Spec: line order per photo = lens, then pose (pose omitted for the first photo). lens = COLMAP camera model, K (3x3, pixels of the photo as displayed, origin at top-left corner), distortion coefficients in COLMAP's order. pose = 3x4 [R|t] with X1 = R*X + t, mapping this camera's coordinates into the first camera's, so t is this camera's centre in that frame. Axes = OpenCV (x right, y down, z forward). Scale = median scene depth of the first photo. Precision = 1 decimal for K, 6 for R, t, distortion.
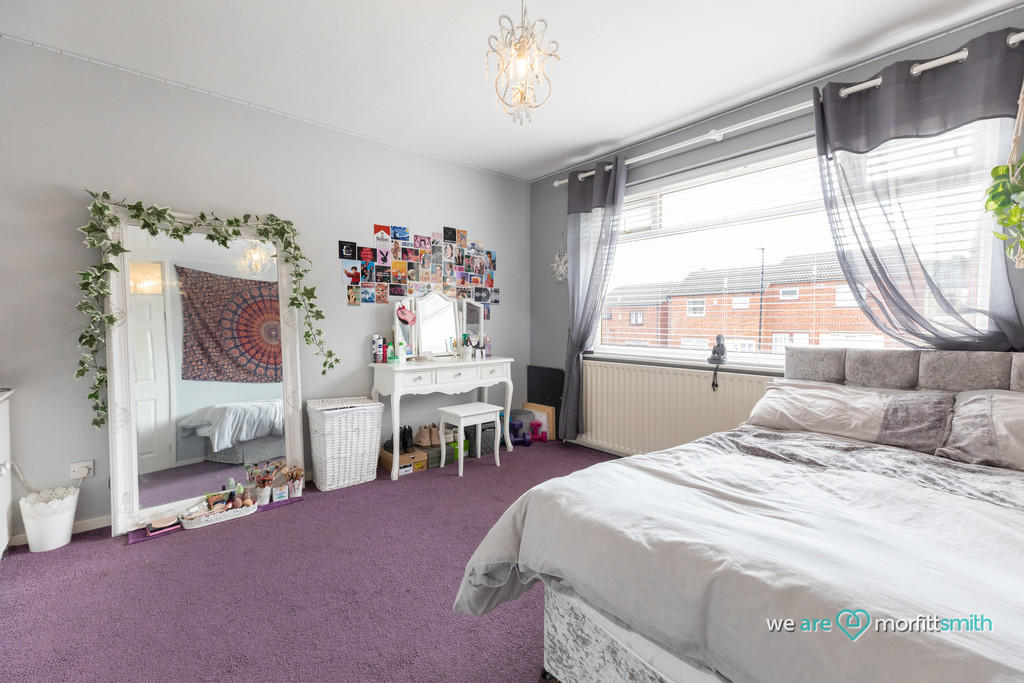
lens RADIAL K [[444.5, 0, 512.0], [0, 444.5, 341.6], [0, 0, 1]] dist [0.003150, 0.000155]
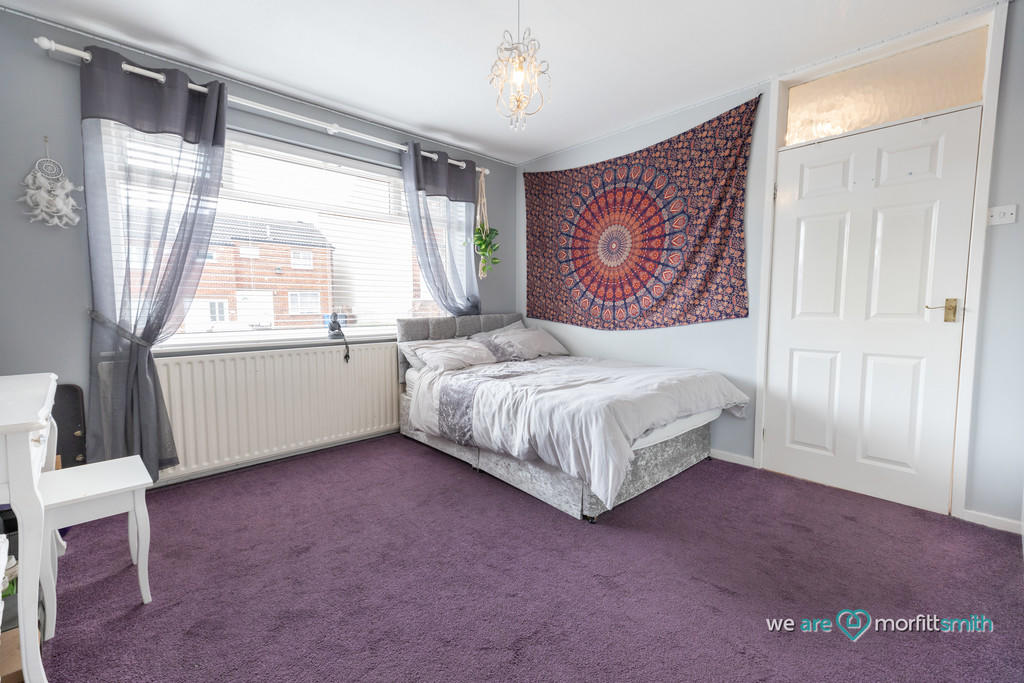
lens RADIAL K [[444.5, 0, 511.7], [0, 444.5, 340.8], [0, 0, 1]] dist [0.003150, 0.000155]
pose [[-0.079783, -0.077881, 0.993765, -0.689635], [0.048310, 0.995470, 0.081893, -0.015490], [-0.995641, 0.054542, -0.075659, 0.668219]]
